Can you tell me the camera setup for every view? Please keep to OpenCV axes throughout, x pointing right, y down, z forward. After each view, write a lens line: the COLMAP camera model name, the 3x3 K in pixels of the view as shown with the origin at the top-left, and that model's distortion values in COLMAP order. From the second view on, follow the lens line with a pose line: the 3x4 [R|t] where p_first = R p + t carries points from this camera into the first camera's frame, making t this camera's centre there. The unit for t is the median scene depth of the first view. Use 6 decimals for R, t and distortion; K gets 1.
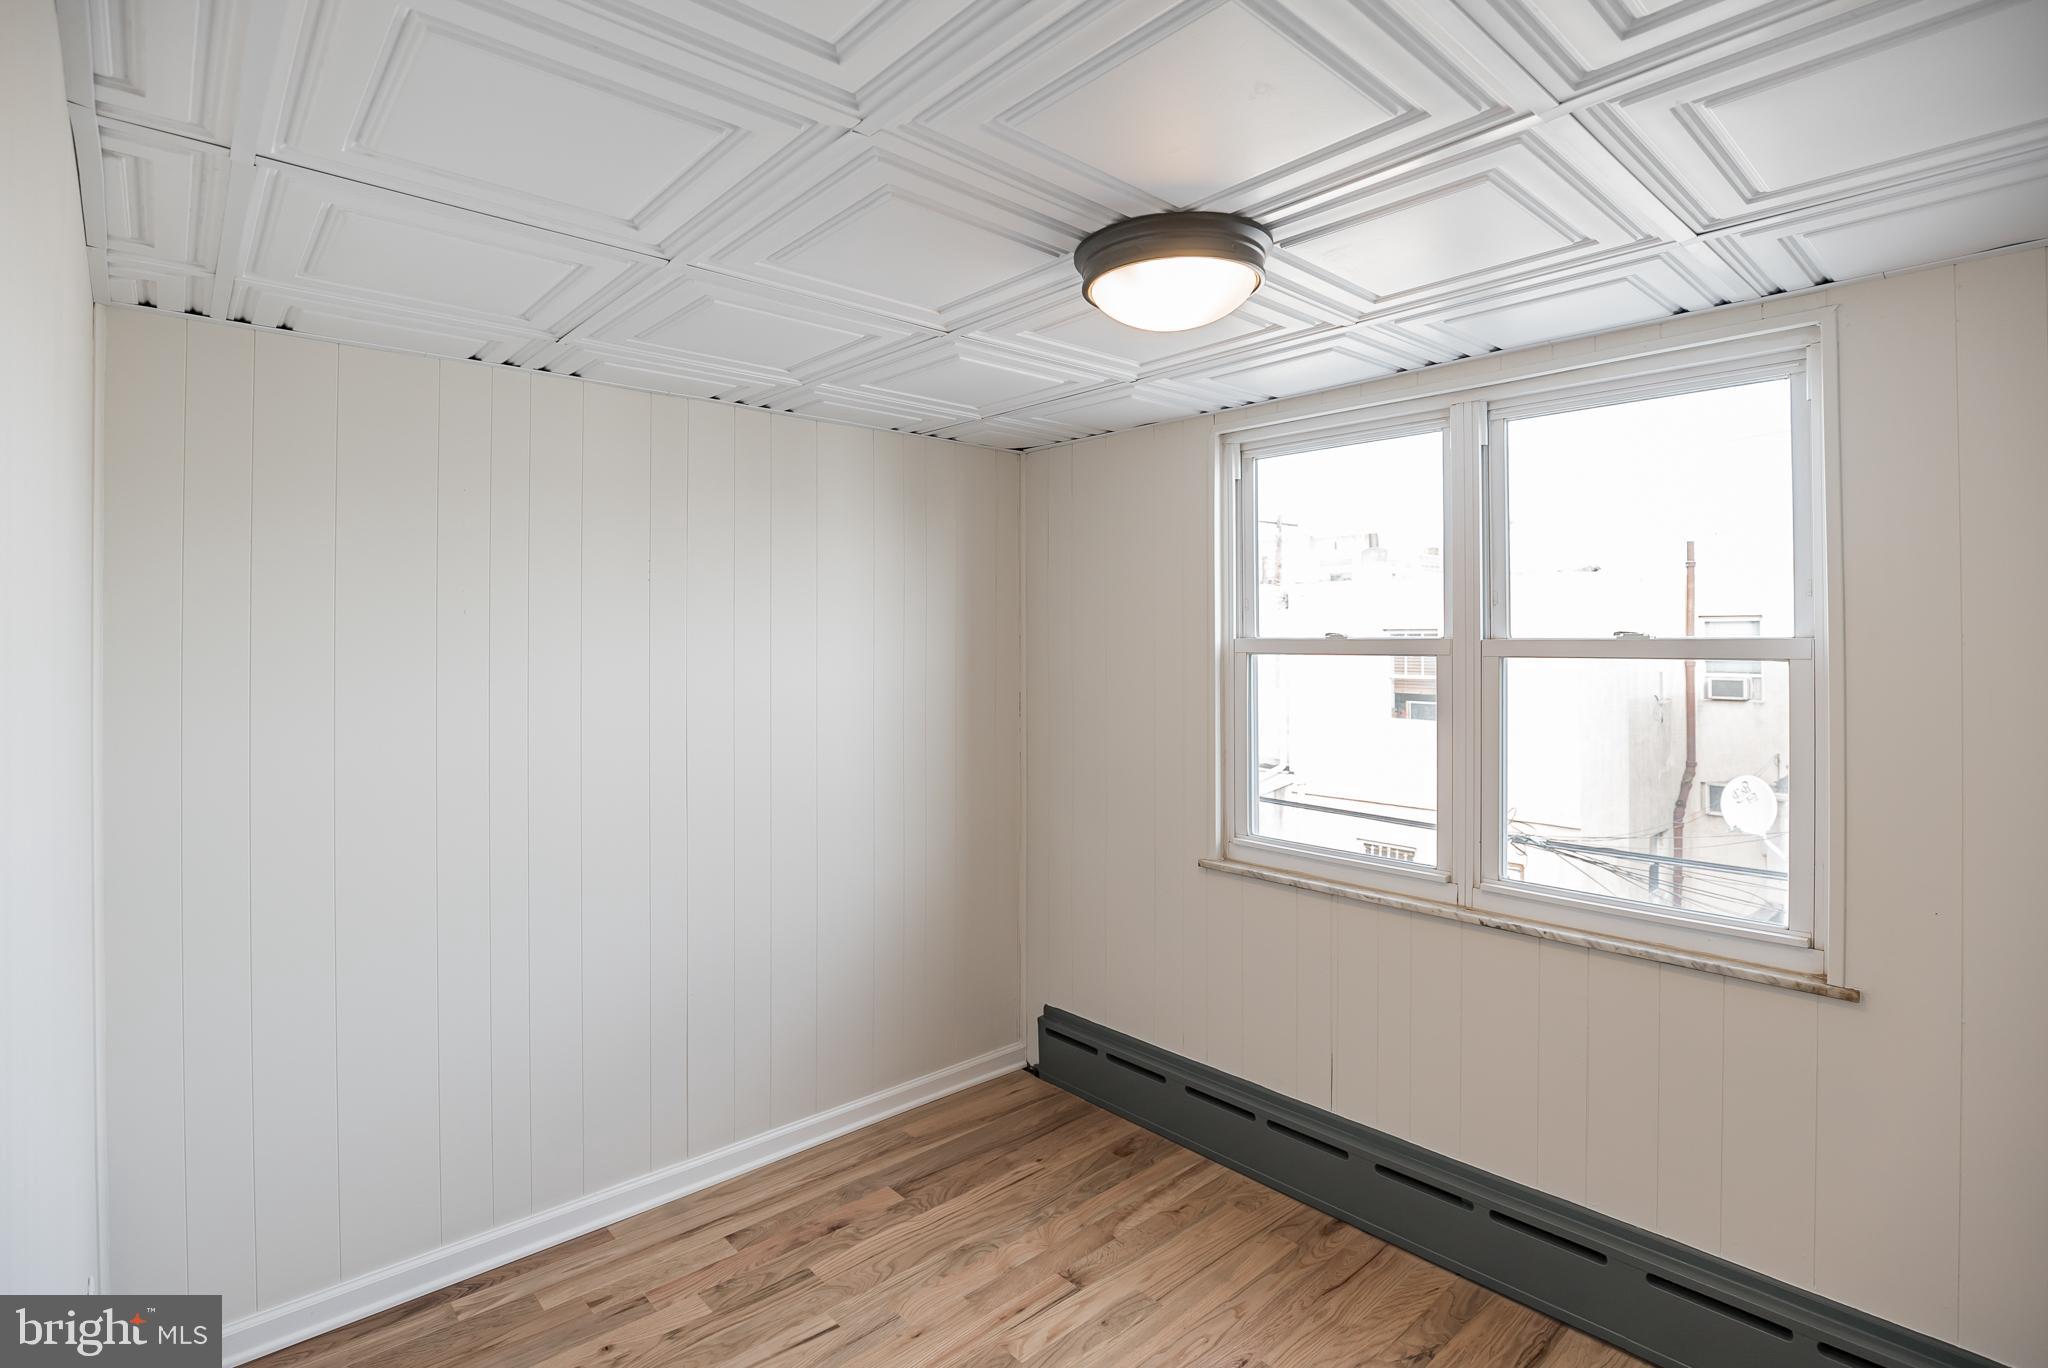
lens RADIAL K [[1008.0, 0, 1028.6], [0, 1008.0, 648.9], [0, 0, 1]] dist [-0.001984, -0.000458]
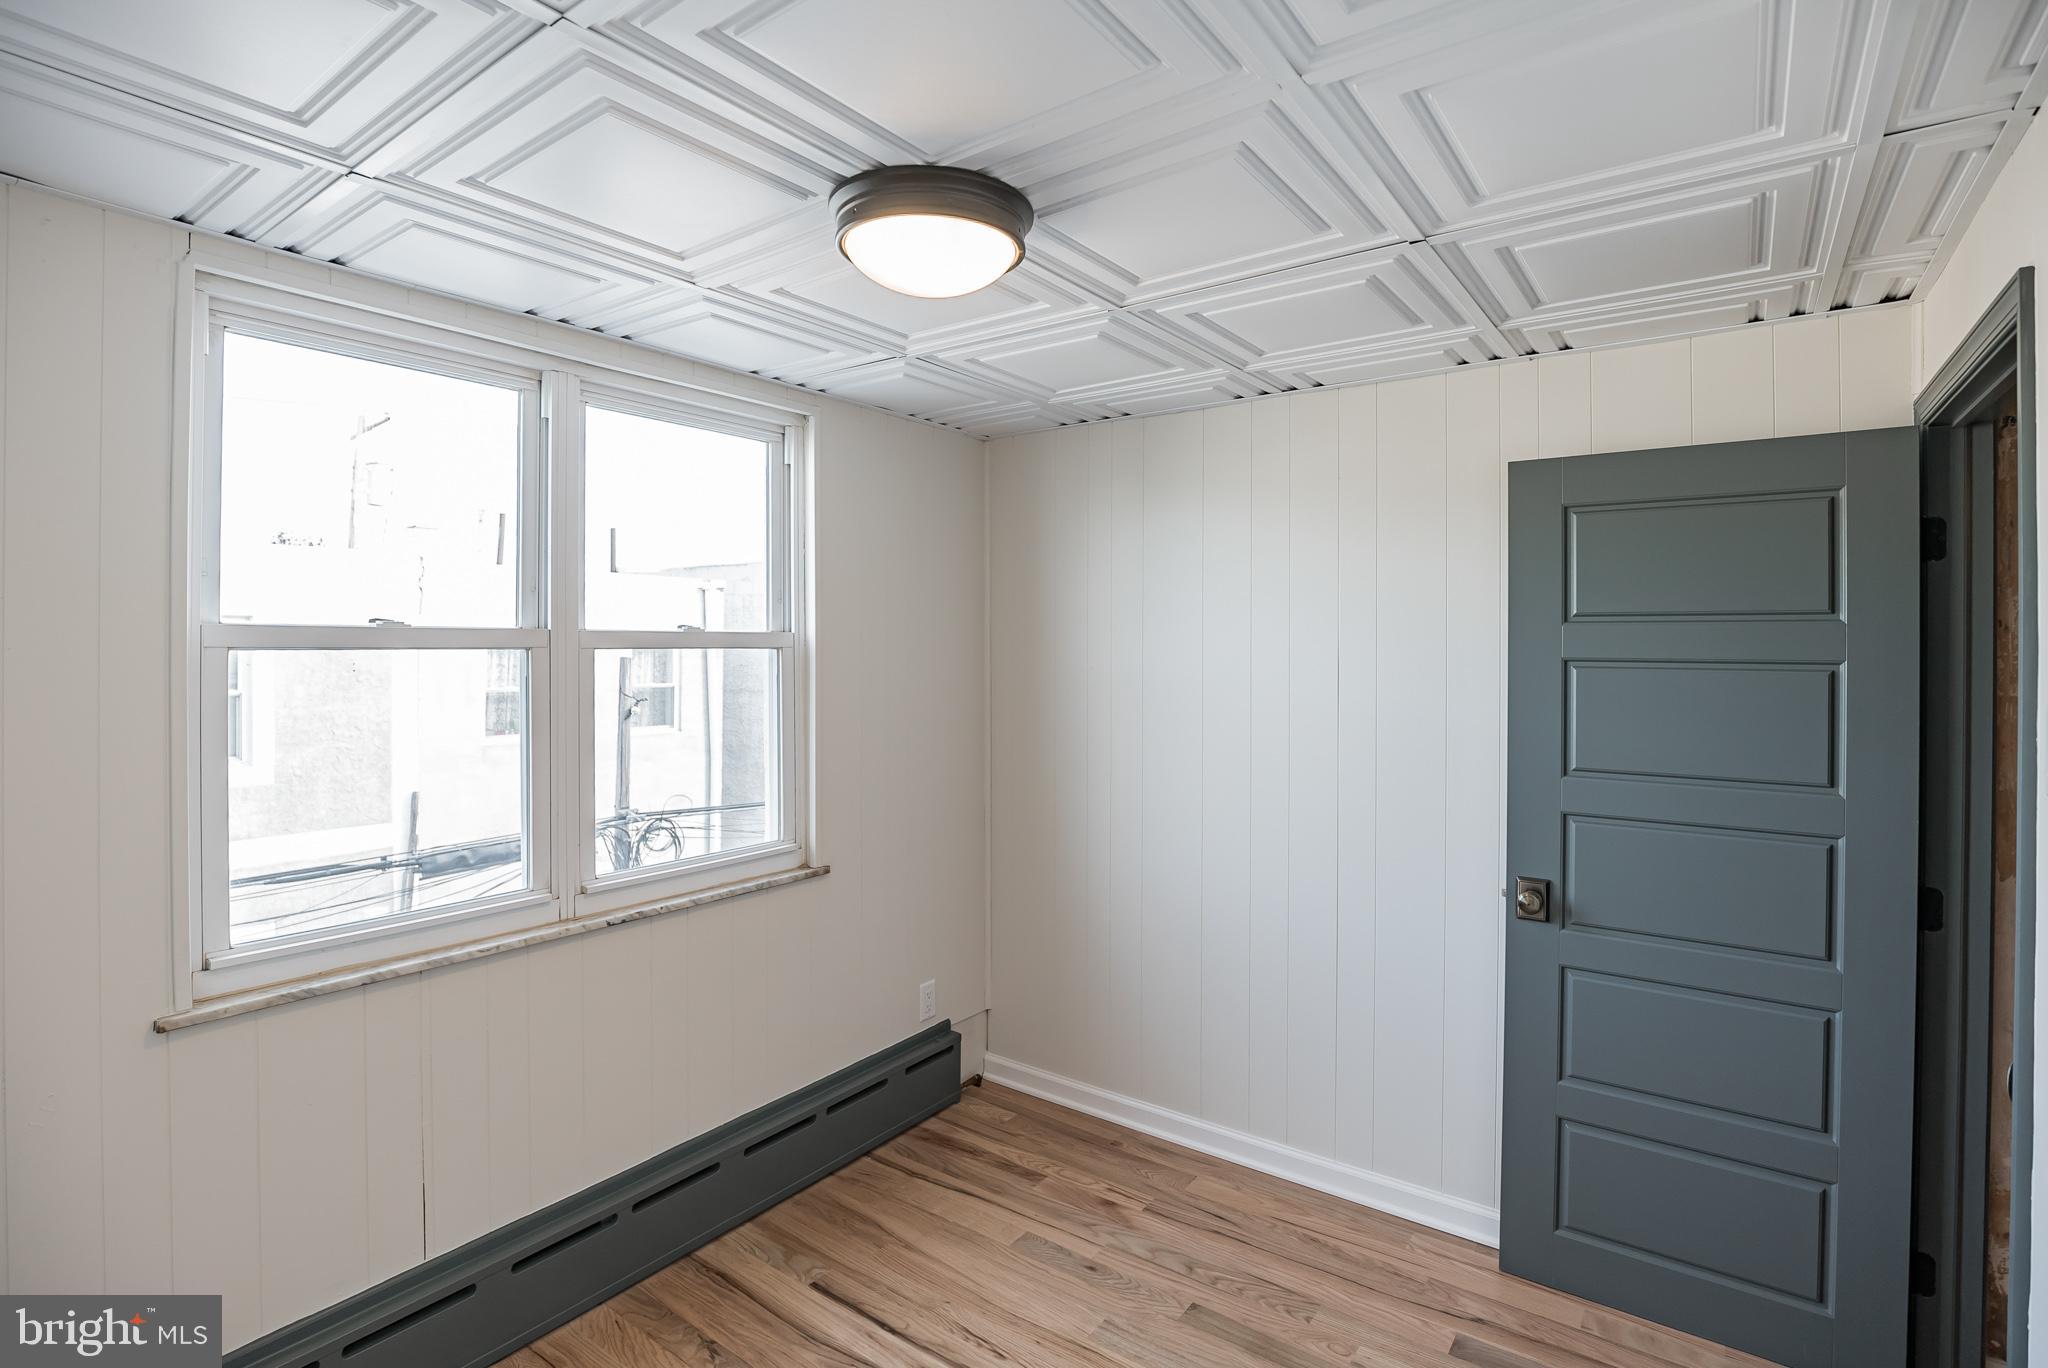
lens RADIAL K [[1008.0, 0, 1028.6], [0, 1008.0, 648.9], [0, 0, 1]] dist [-0.001984, -0.000458]
pose [[-0.186413, -0.008939, 0.982431, -0.562219], [0.002161, 0.999952, 0.009509, 0.000050], [-0.982469, 0.003896, -0.186384, 0.768949]]
